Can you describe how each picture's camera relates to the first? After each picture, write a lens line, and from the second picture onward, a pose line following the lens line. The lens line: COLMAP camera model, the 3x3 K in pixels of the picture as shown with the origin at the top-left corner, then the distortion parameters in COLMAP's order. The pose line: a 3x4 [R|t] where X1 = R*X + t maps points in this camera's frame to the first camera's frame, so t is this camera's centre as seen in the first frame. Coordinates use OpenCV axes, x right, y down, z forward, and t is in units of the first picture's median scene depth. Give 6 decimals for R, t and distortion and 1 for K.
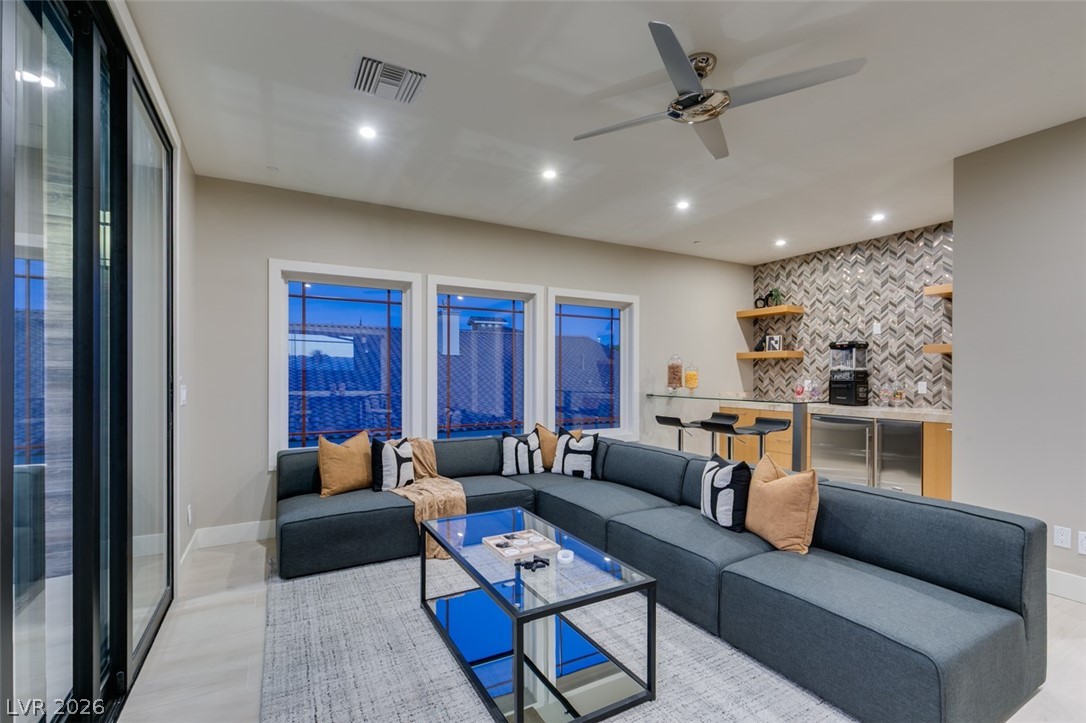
lens RADIAL K [[486.5, 0, 542.1], [0, 486.5, 371.2], [0, 0, 1]] dist [0.007196, 0.000116]
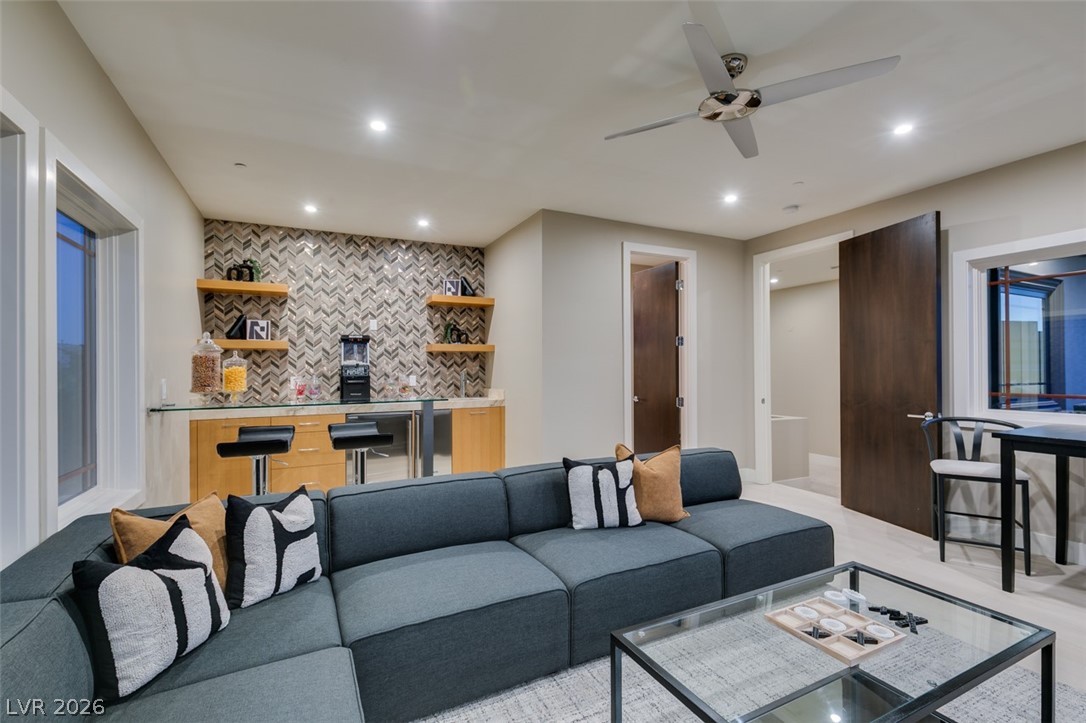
lens RADIAL K [[486.5, 0, 541.0], [0, 486.5, 360.7], [0, 0, 1]] dist [0.007196, 0.000116]
pose [[0.046574, 0.013514, 0.998823, -0.304564], [-0.000057, 0.999909, -0.013526, 0.002029], [-0.998915, 0.000573, 0.046571, 0.572734]]
